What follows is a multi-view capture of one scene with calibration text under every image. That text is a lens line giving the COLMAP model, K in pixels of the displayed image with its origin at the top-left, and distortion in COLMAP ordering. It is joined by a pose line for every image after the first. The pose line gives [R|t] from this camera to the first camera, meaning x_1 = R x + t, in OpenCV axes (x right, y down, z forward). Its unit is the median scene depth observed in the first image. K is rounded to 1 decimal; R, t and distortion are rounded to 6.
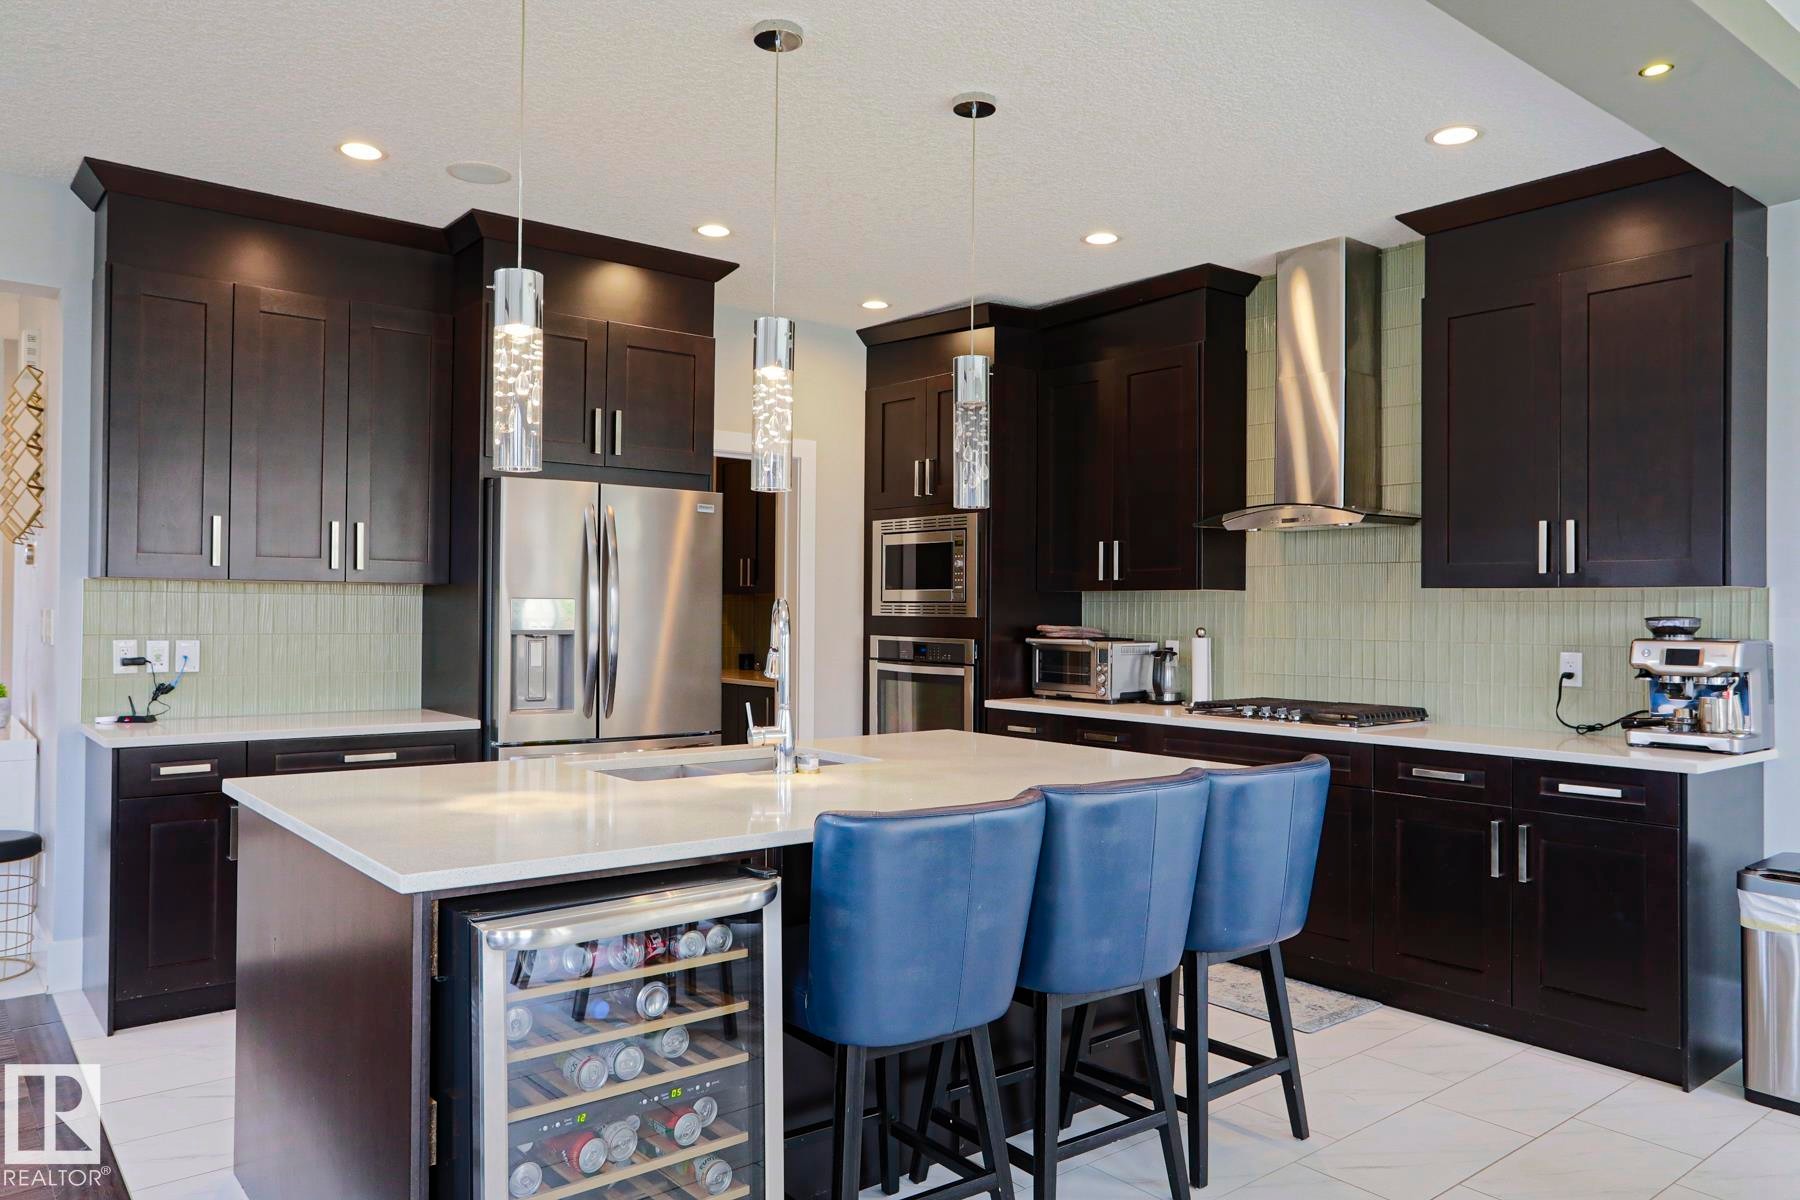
lens RADIAL K [[1287.3, 0, 900.0], [0, 1287.3, 600.0], [0, 0, 1]] dist [-0.000763, 0.000121]
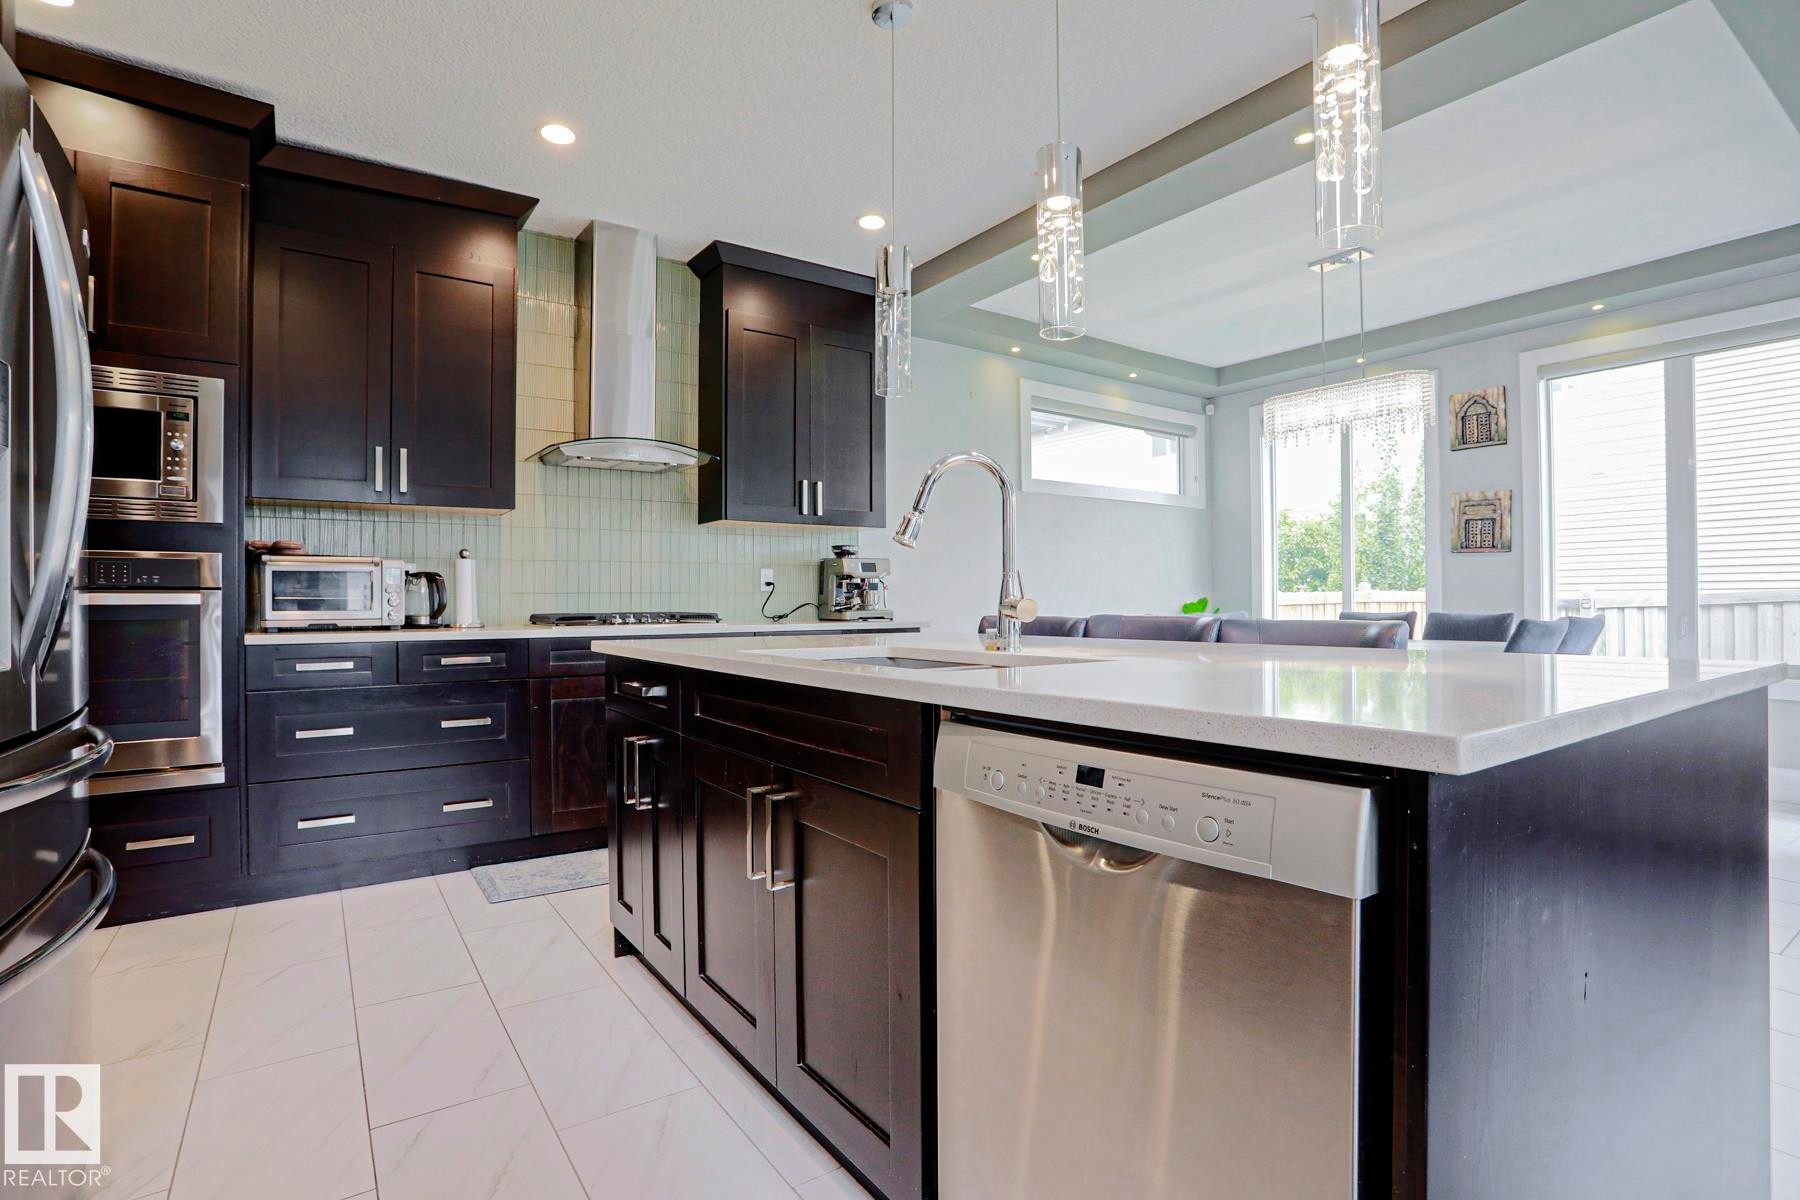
lens RADIAL K [[865.7, 0, 900.0], [0, 865.7, 600.0], [0, 0, 1]] dist [-0.080864, 0.035866]
pose [[0.075191, -0.012593, 0.997090, -0.395129], [-0.004647, 0.999905, 0.012979, 0.050941], [-0.997158, -0.005610, 0.075125, 0.609660]]
